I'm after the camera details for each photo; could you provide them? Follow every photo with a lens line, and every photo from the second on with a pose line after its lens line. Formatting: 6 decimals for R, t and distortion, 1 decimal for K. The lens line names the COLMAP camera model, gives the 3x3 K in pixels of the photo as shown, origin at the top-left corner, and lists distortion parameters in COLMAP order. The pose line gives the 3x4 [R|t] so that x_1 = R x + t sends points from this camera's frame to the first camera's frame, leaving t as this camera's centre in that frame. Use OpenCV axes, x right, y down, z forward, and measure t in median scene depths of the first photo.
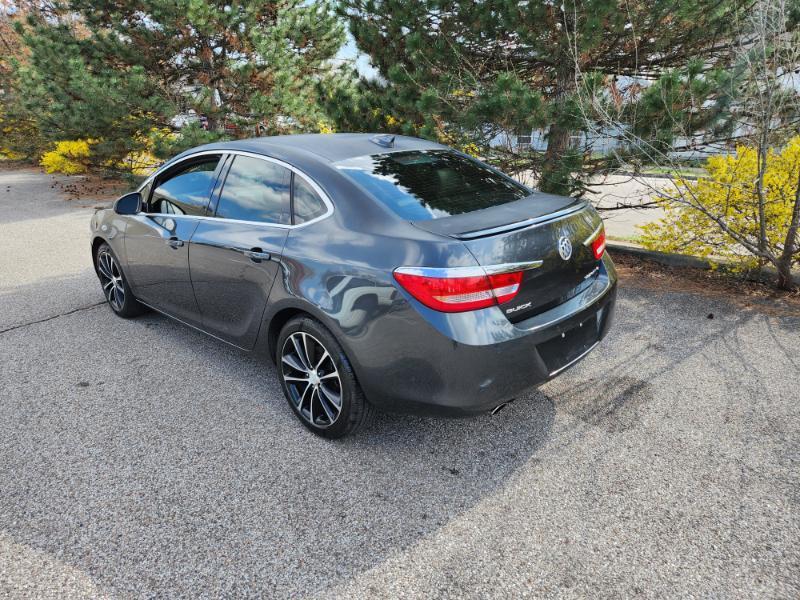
lens RADIAL K [[533.0, 0, 397.7], [0, 533.0, 305.3], [0, 0, 1]] dist [0.074234, -0.062812]
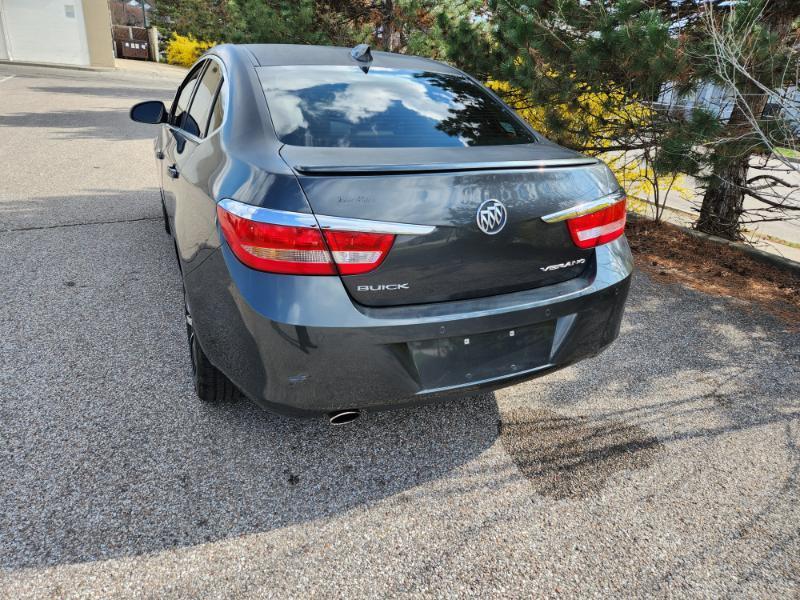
lens RADIAL K [[533.0, 0, 397.7], [0, 533.0, 305.3], [0, 0, 1]] dist [0.074234, -0.062812]
pose [[0.924862, 0.211102, -0.316334, 0.402395], [-0.190448, 0.977068, 0.095224, -0.035749], [0.329182, -0.027823, 0.943857, 0.295576]]
